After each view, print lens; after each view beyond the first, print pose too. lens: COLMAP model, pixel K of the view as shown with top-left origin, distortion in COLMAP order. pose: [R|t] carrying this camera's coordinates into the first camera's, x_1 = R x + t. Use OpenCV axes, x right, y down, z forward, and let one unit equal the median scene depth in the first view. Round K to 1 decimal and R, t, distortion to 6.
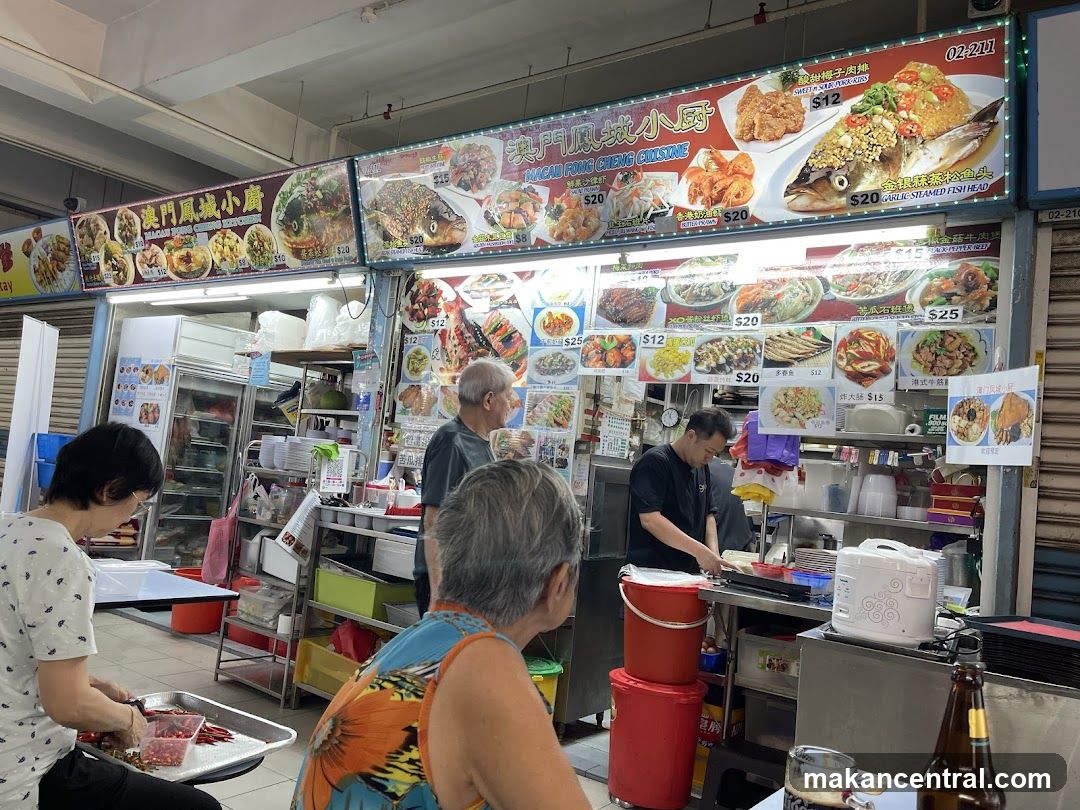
lens RADIAL K [[817.4, 0, 542.9], [0, 817.4, 415.2], [0, 0, 1]] dist [0.062727, -0.075692]
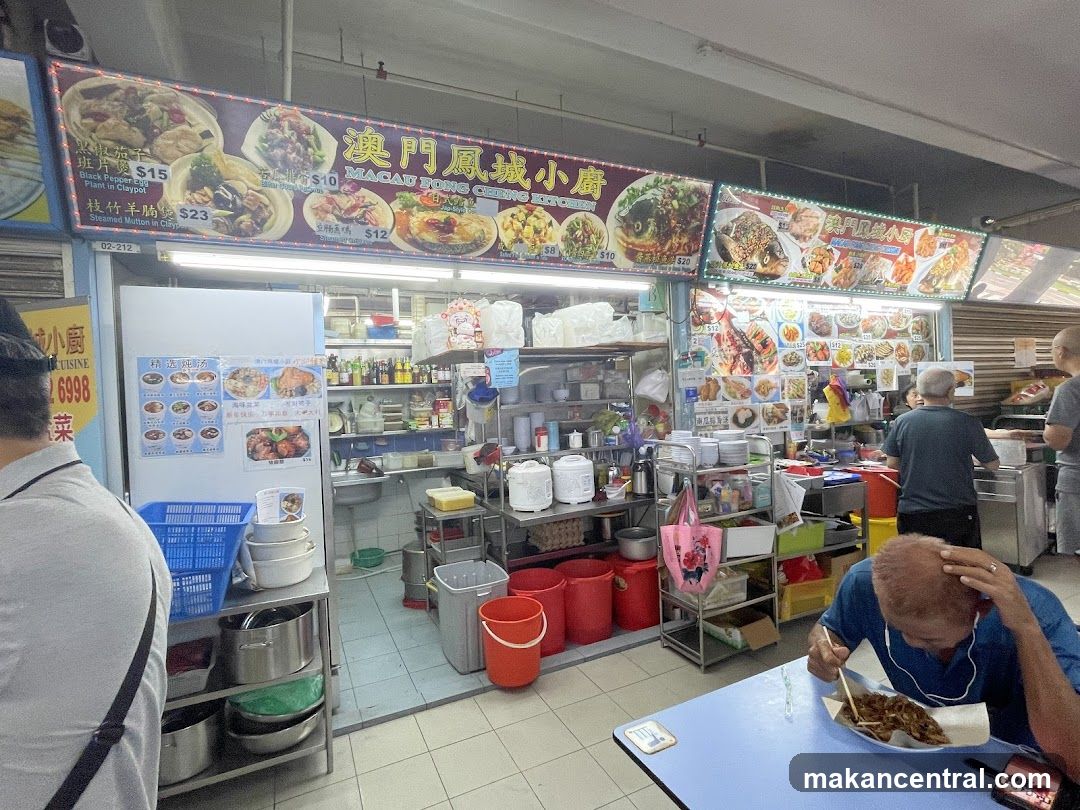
lens RADIAL K [[517.4, 0, 528.7], [0, 517.4, 408.8], [0, 0, 1]] dist [-0.009773, 0.001745]
pose [[0.481525, -0.141207, 0.864982, -1.173579], [0.026064, 0.988806, 0.146912, -0.134602], [-0.876045, -0.048197, 0.479815, 1.010068]]
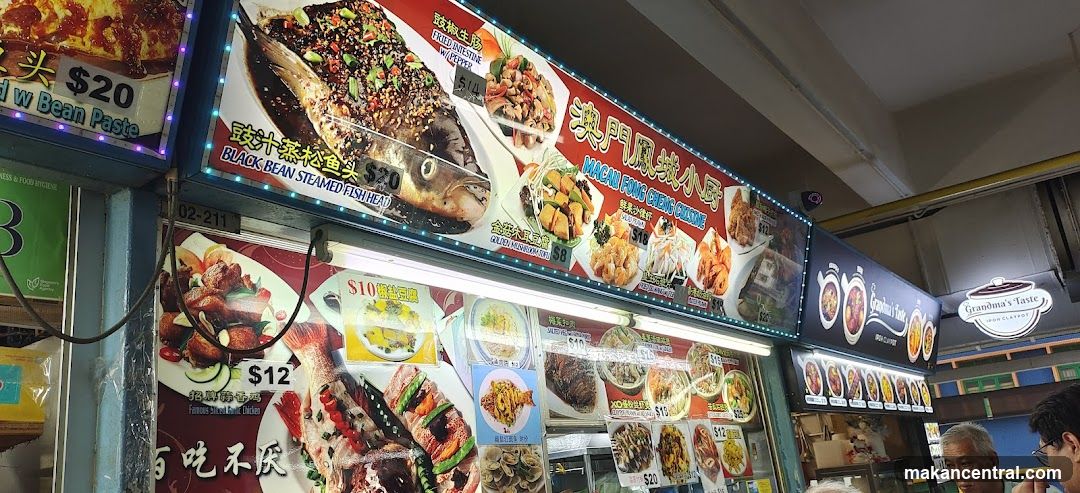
lens RADIAL K [[793.8, 0, 524.2], [0, 793.8, 252.3], [0, 0, 1]] dist [0.056882, -0.022510]
pose [[0.011170, 0.189920, 0.981736, -0.593064], [0.029156, 0.981318, -0.190171, -0.111485], [-0.999512, 0.030748, 0.005424, 1.035243]]
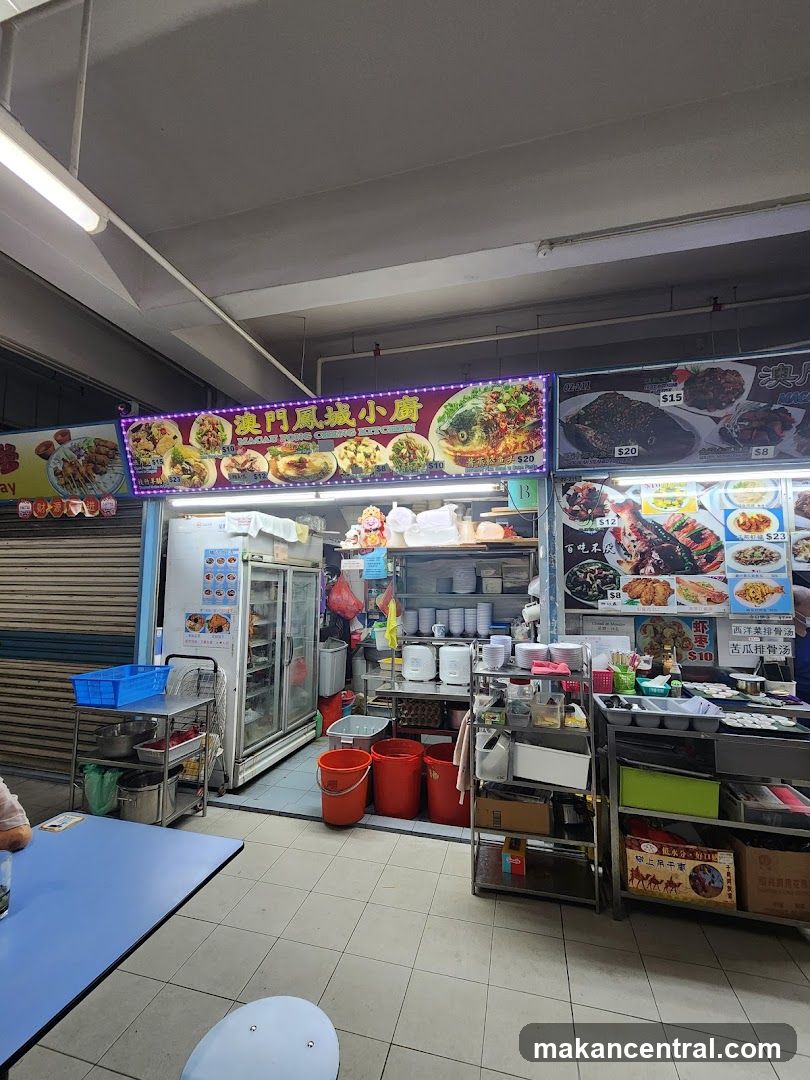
lens RADIAL K [[440.4, 0, 411.1], [0, 440.4, 548.5], [0, 0, 1]] dist [-0.001744, 0.001017]
pose [[0.927539, -0.061244, 0.368674, -0.735516], [0.057899, 0.998119, 0.020141, -0.122154], [-0.369214, 0.002664, 0.929341, 0.610983]]
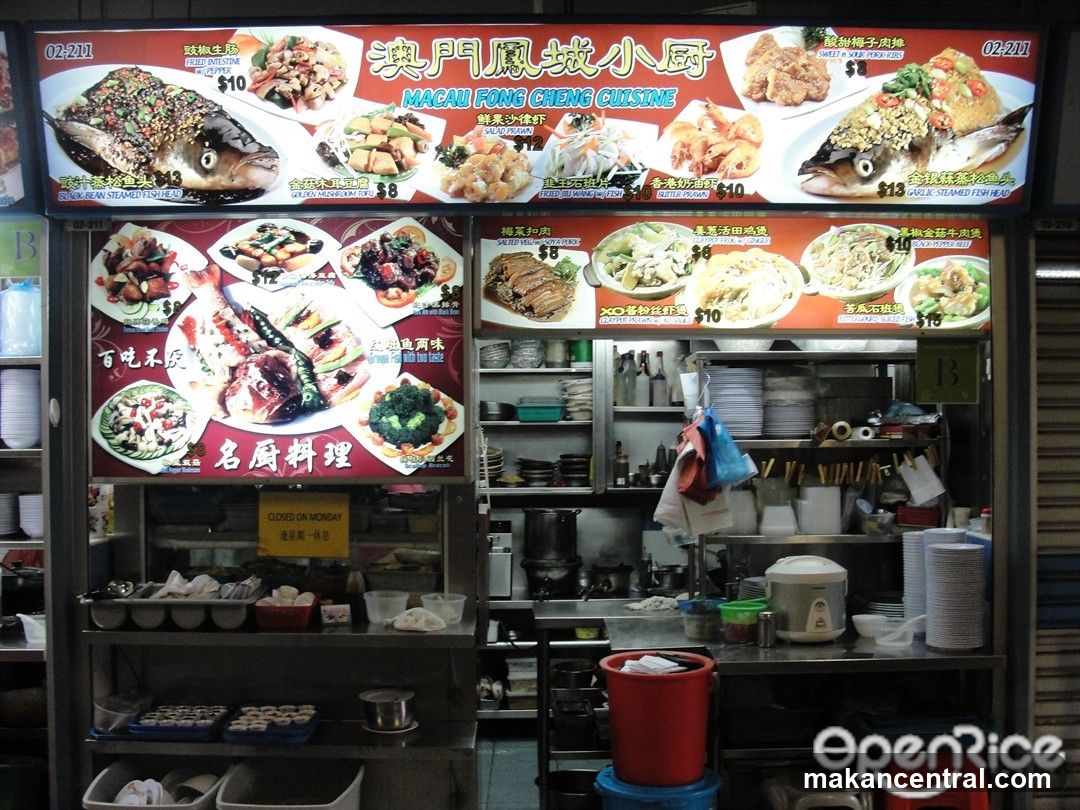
lens RADIAL K [[1239.4, 0, 522.4], [0, 1239.4, 448.6], [0, 0, 1]] dist [-0.140767, 0.000000]
pose [[0.811165, -0.113962, 0.573606, -0.529082], [0.043835, 0.989918, 0.134685, -0.141018], [-0.583172, -0.084108, 0.807983, 0.134209]]
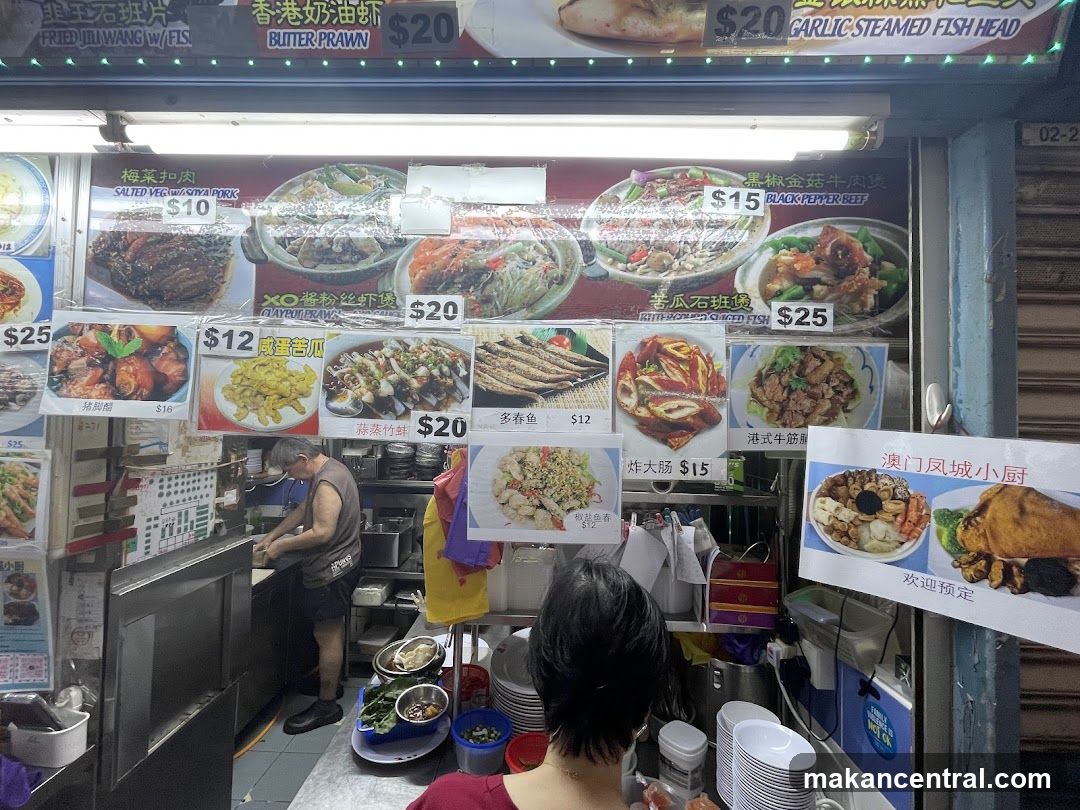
lens RADIAL K [[470.6, 0, 527.9], [0, 470.6, 406.9], [0, 0, 1]] dist [-0.007427, 0.003930]
pose [[0.831001, -0.063296, 0.552659, 0.122889], [0.014957, 0.995688, 0.091547, -0.073989], [-0.556070, -0.067810, 0.828364, 0.662969]]
